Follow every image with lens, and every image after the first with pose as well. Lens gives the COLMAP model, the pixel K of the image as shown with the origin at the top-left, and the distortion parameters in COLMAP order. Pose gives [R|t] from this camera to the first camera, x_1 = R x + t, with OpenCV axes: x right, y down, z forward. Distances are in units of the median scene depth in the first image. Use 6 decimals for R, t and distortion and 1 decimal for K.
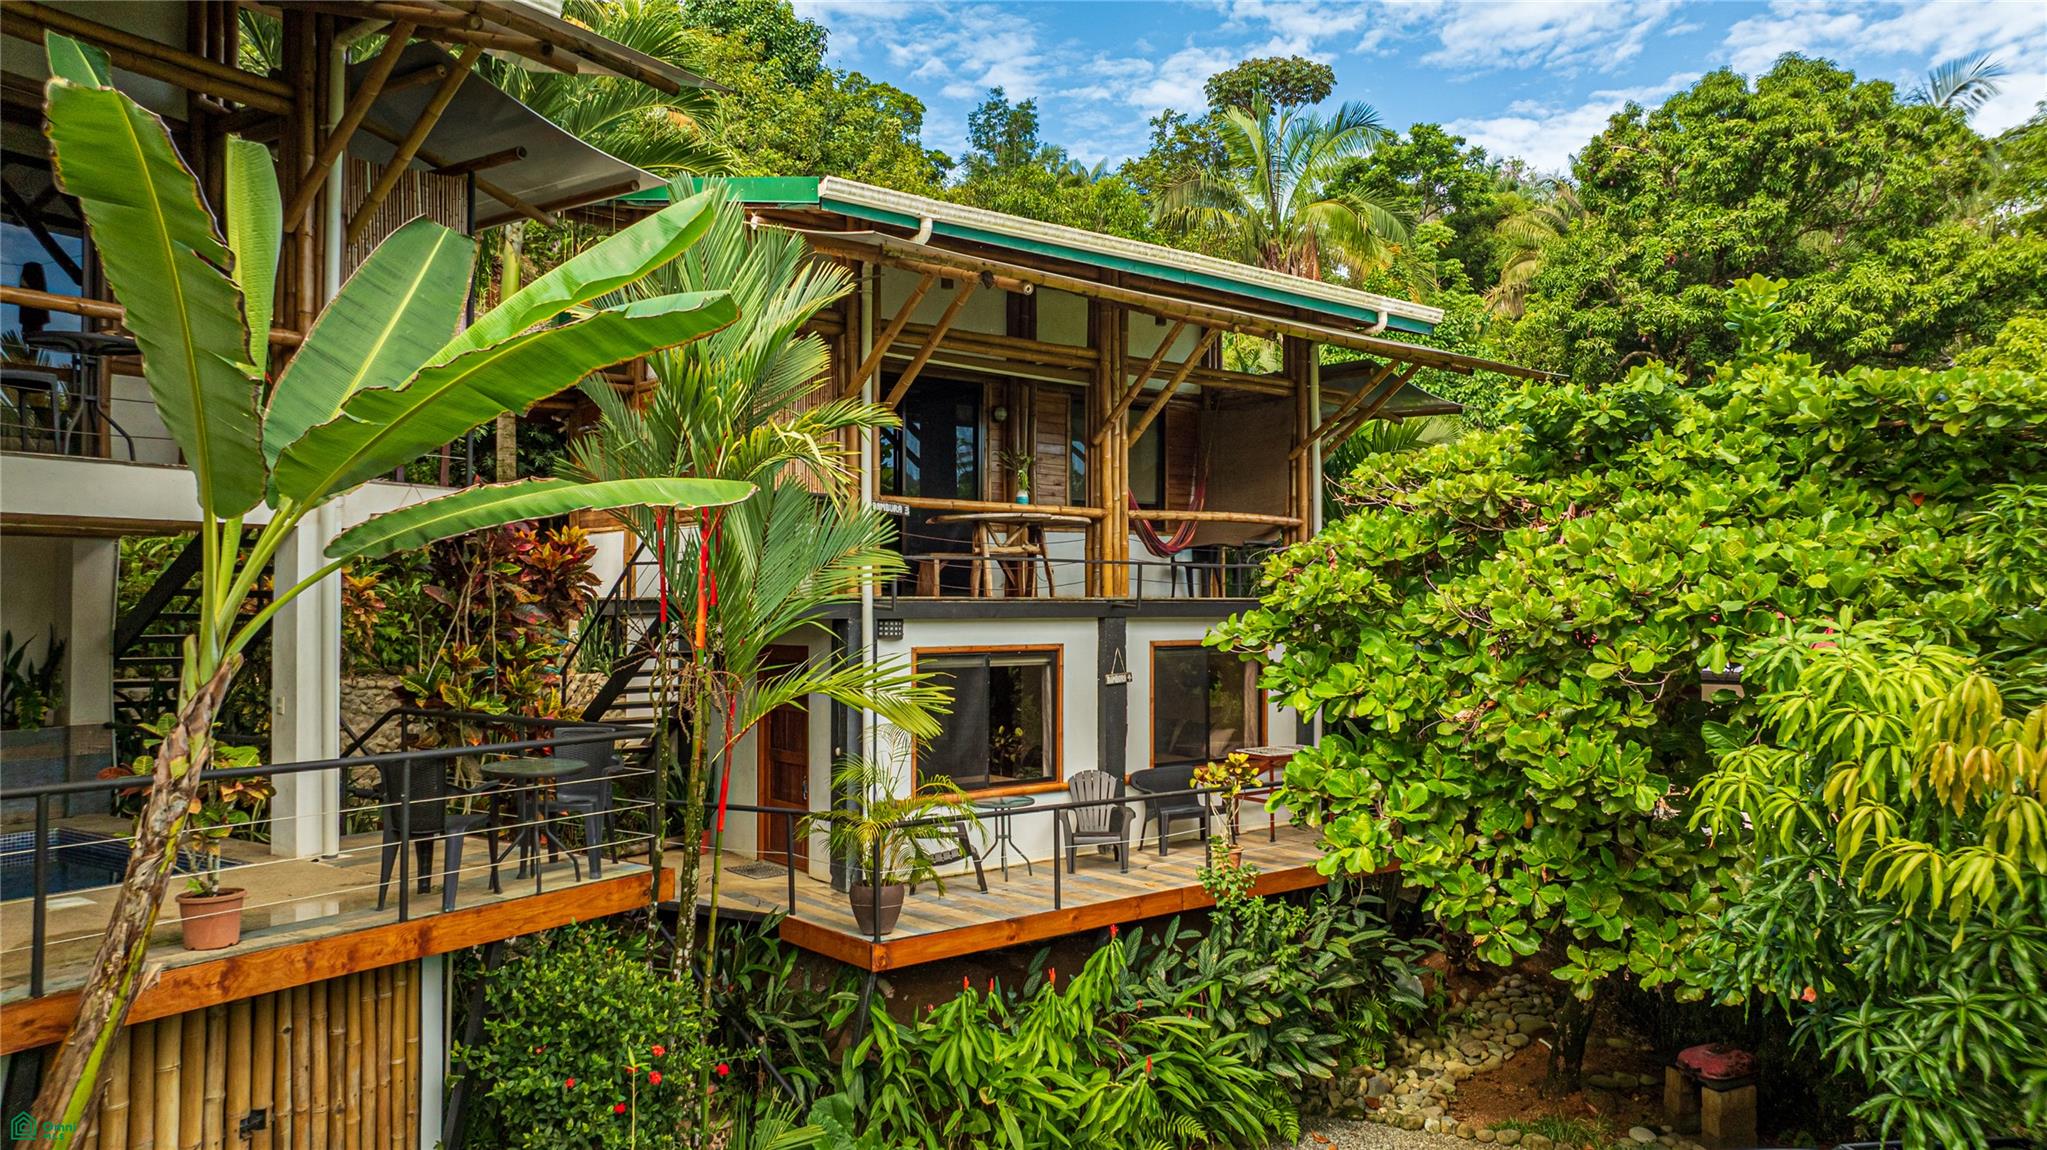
lens RADIAL K [[1448.7, 0, 1023.5], [0, 1448.7, 575.0], [0, 0, 1]] dist [0.001135, 0.000387]
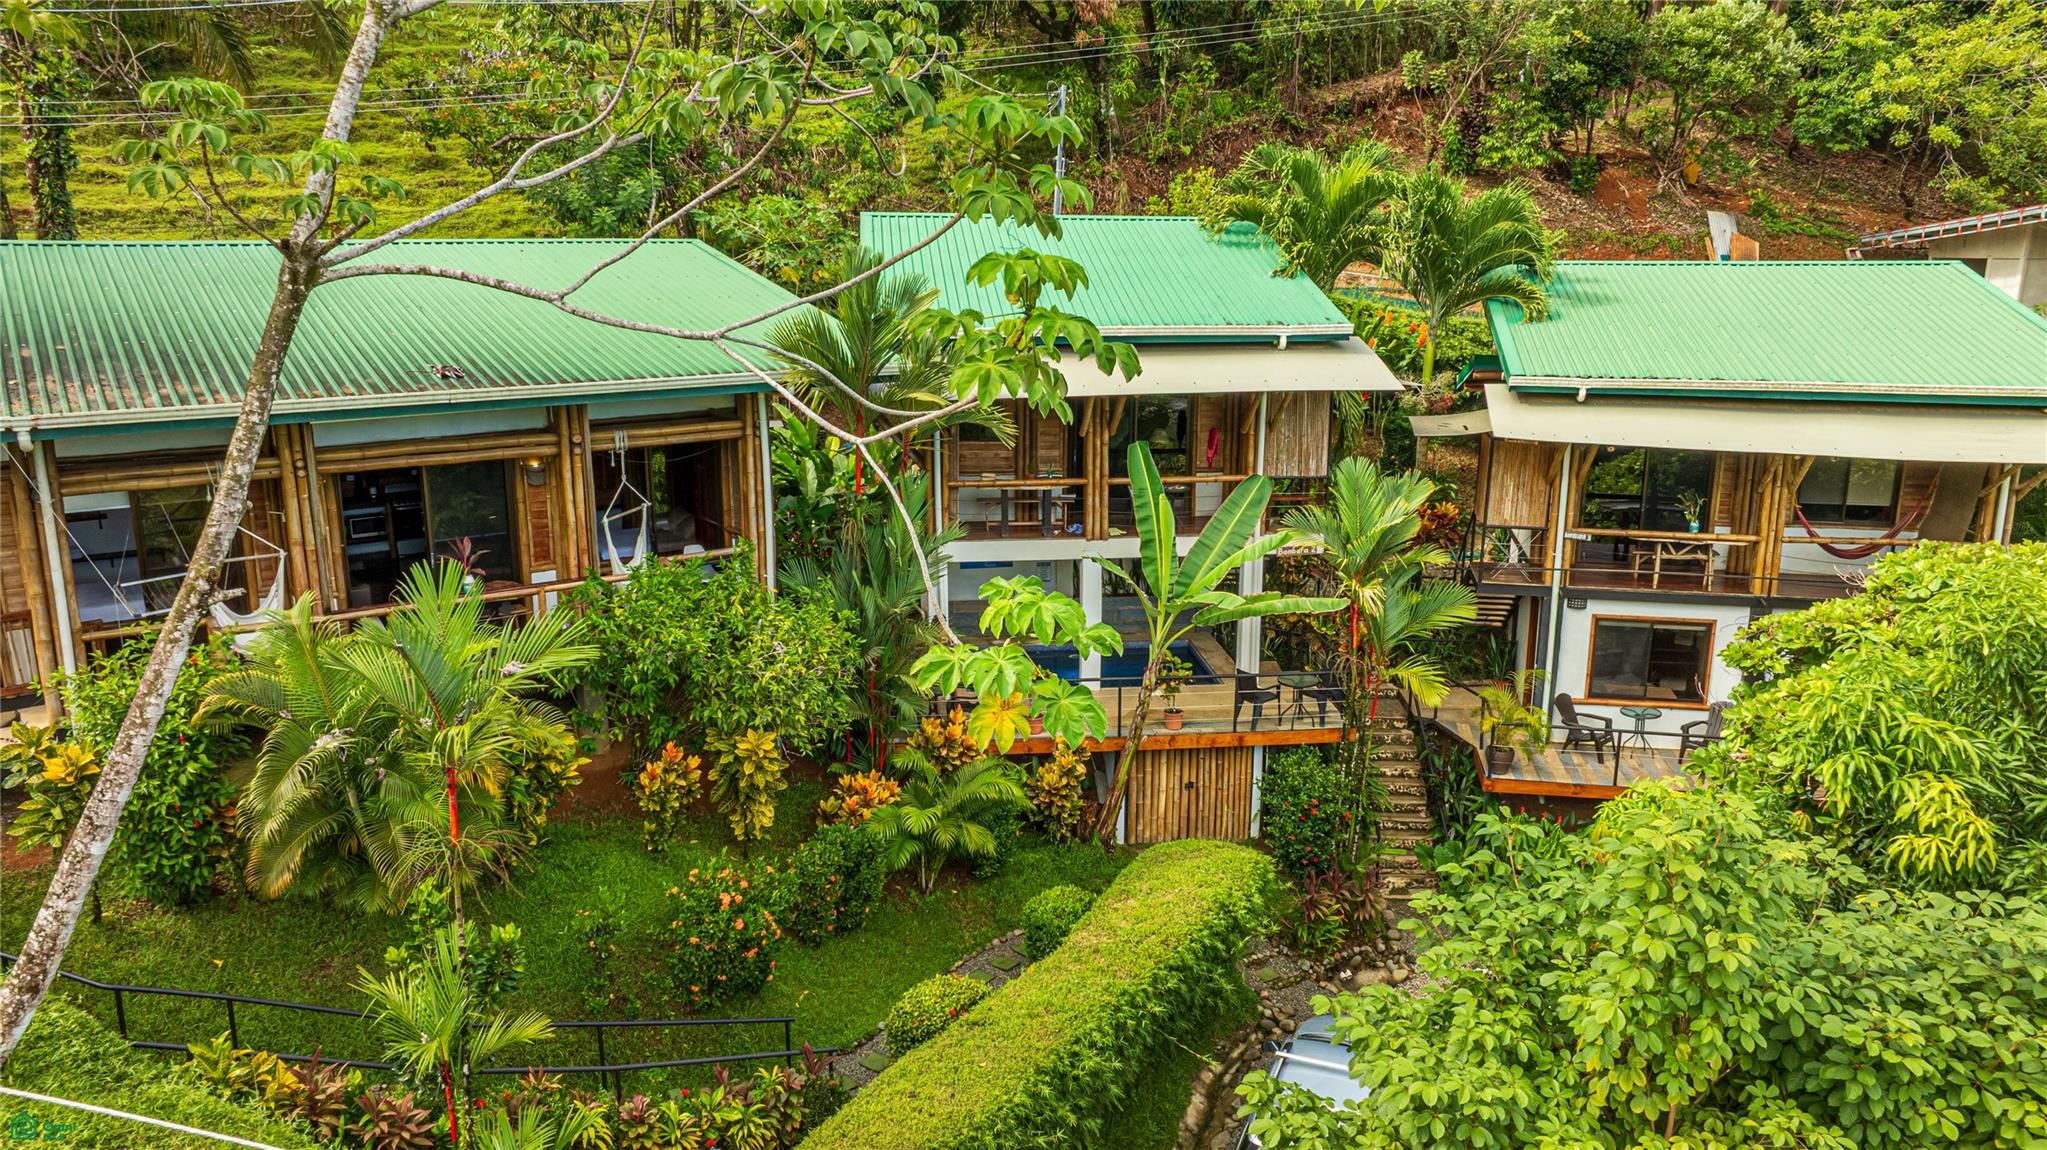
lens RADIAL K [[1448.7, 0, 1023.5], [0, 1448.7, 575.0], [0, 0, 1]] dist [0.001135, 0.000387]
pose [[0.637654, 0.184055, -0.748011, 0.783543], [0.015638, 0.967743, 0.251453, -0.444300], [0.770164, -0.172038, 0.614207, -0.561611]]
